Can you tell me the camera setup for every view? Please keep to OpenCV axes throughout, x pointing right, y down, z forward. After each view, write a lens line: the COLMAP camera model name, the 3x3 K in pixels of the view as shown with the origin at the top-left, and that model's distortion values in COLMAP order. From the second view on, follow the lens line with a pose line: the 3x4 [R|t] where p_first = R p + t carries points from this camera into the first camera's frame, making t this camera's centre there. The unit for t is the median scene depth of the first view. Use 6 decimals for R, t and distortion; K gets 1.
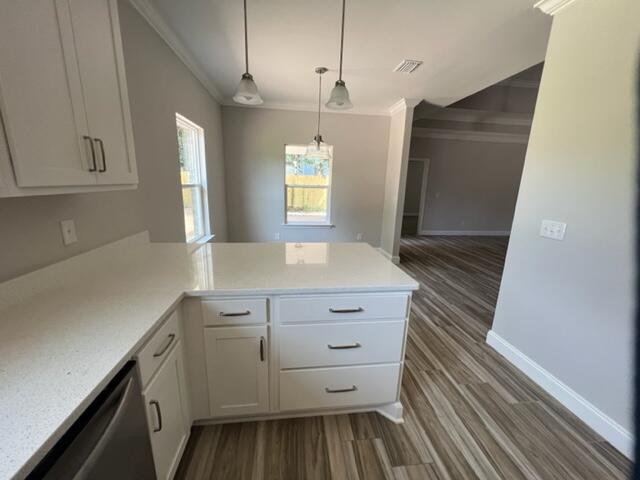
lens RADIAL K [[259.1, 0, 321.5], [0, 259.1, 241.9], [0, 0, 1]] dist [0.009880, 0.000241]
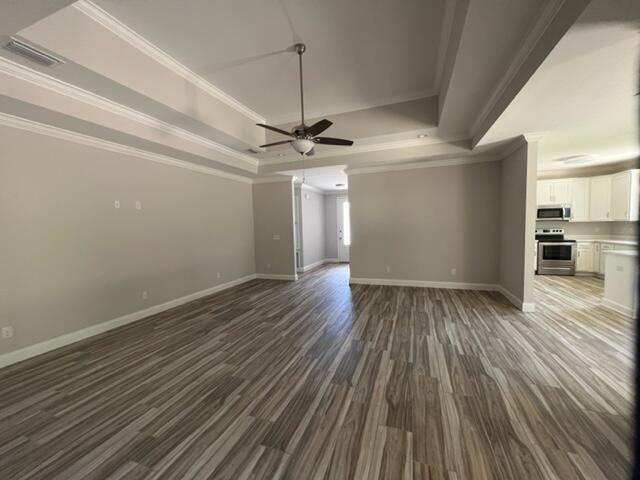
lens RADIAL K [[257.5, 0, 320.1], [0, 257.5, 241.5], [0, 0, 1]] dist [0.000309, 0.000474]
pose [[-0.888894, -0.036088, 0.456689, 1.742602], [0.105000, 0.954305, 0.279781, -1.007590], [-0.445917, 0.296648, -0.844487, 4.474575]]
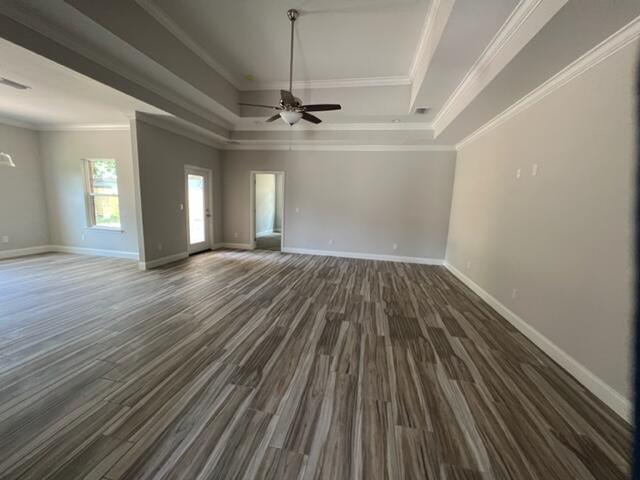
lens RADIAL K [[257.5, 0, 320.1], [0, 257.5, 241.5], [0, 0, 1]] dist [0.000309, 0.000474]
pose [[0.949339, 0.057163, -0.309011, 3.778809], [-0.084731, 0.993460, -0.076531, -0.014089], [0.302616, 0.098837, 0.947974, 0.735371]]
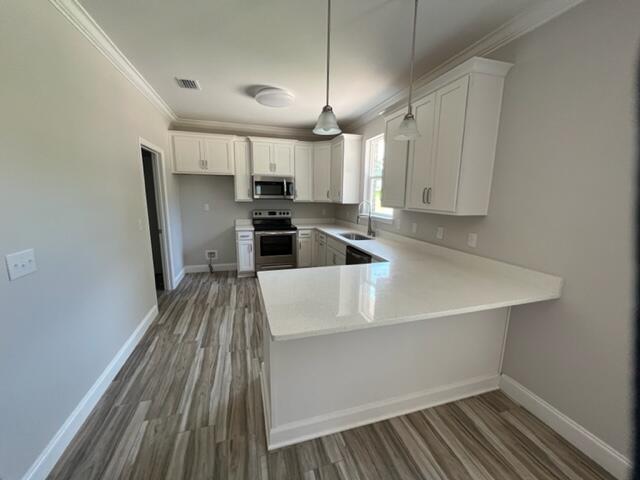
lens RADIAL K [[257.5, 0, 320.1], [0, 257.5, 241.5], [0, 0, 1]] dist [0.000309, 0.000474]
pose [[-0.984958, -0.015656, -0.172081, 0.256121], [-0.083703, 0.914471, 0.395900, -0.524967], [0.151164, 0.404349, -0.902026, 2.046967]]
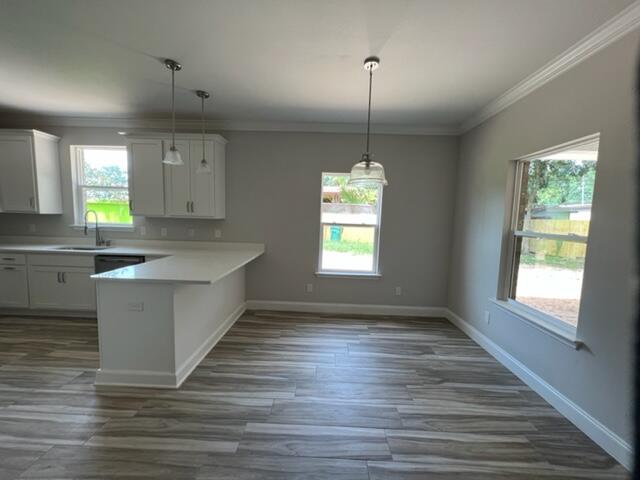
lens RADIAL K [[257.5, 0, 320.1], [0, 257.5, 241.5], [0, 0, 1]] dist [0.000309, 0.000474]
pose [[-0.148391, 0.056834, -0.987294, 1.434323], [-0.261145, 0.960658, 0.094551, -0.443146], [0.953826, 0.271858, -0.127711, 2.123411]]
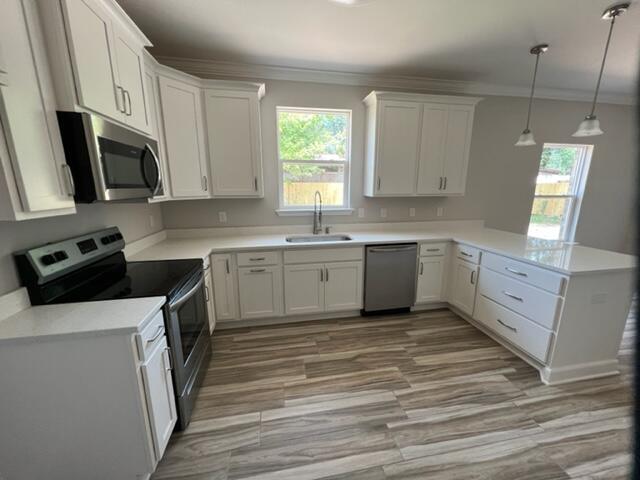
lens RADIAL K [[257.5, 0, 320.1], [0, 257.5, 241.5], [0, 0, 1]] dist [0.000309, 0.000474]
pose [[0.059042, 0.177710, -0.982310, 1.356872], [-0.225937, 0.960871, 0.160251, 0.092343], [0.972351, 0.212478, 0.096883, -0.310581]]
